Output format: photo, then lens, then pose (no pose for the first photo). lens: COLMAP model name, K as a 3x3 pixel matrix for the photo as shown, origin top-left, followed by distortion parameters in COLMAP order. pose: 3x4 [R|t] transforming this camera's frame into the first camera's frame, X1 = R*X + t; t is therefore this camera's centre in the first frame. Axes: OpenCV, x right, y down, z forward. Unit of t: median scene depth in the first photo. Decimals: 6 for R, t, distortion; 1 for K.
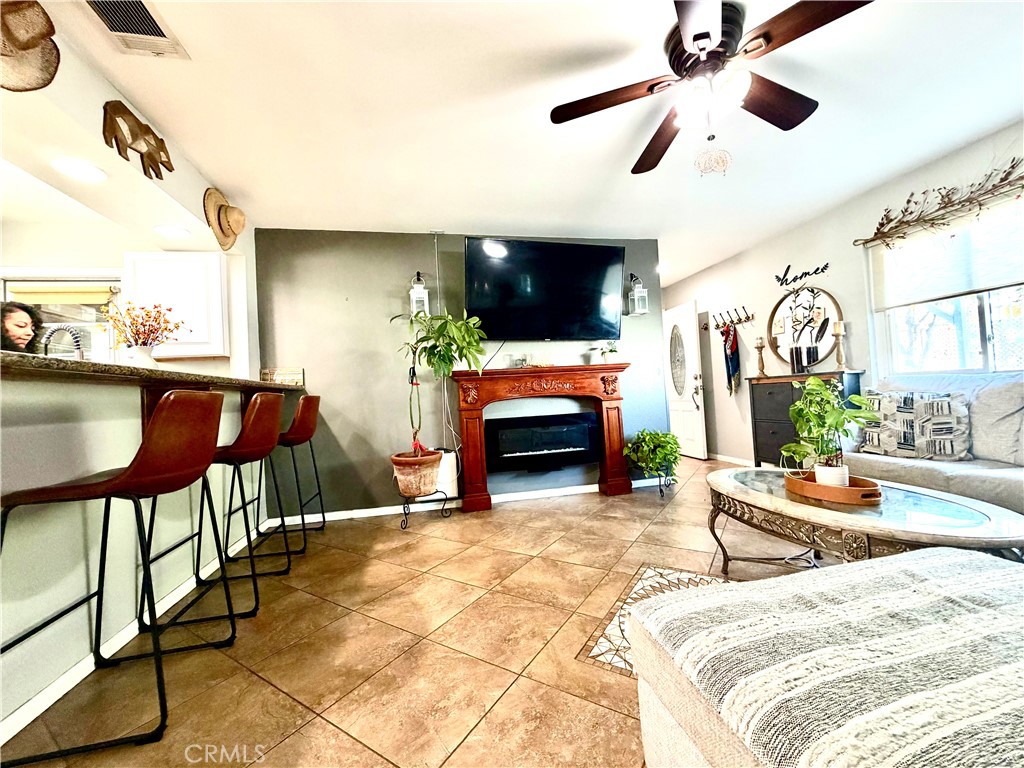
lens RADIAL K [[409.0, 0, 512.0], [0, 409.0, 384.0], [0, 0, 1]] dist [-0.001358, -0.000067]
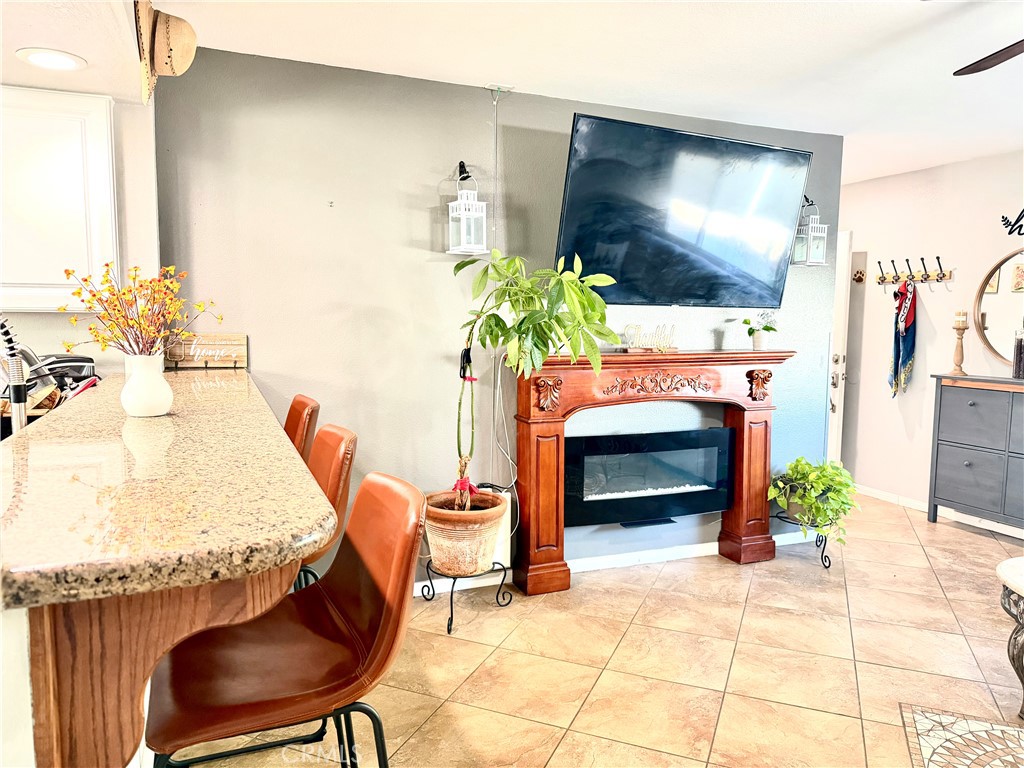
lens RADIAL K [[718.6, 0, 512.0], [0, 718.6, 384.0], [0, 0, 1]] dist [0.068763, -0.085409]
pose [[0.980330, 0.046580, 0.191792, -0.321963], [-0.069429, 0.991030, 0.114192, -0.095704], [-0.184753, -0.125262, 0.974770, 0.025703]]
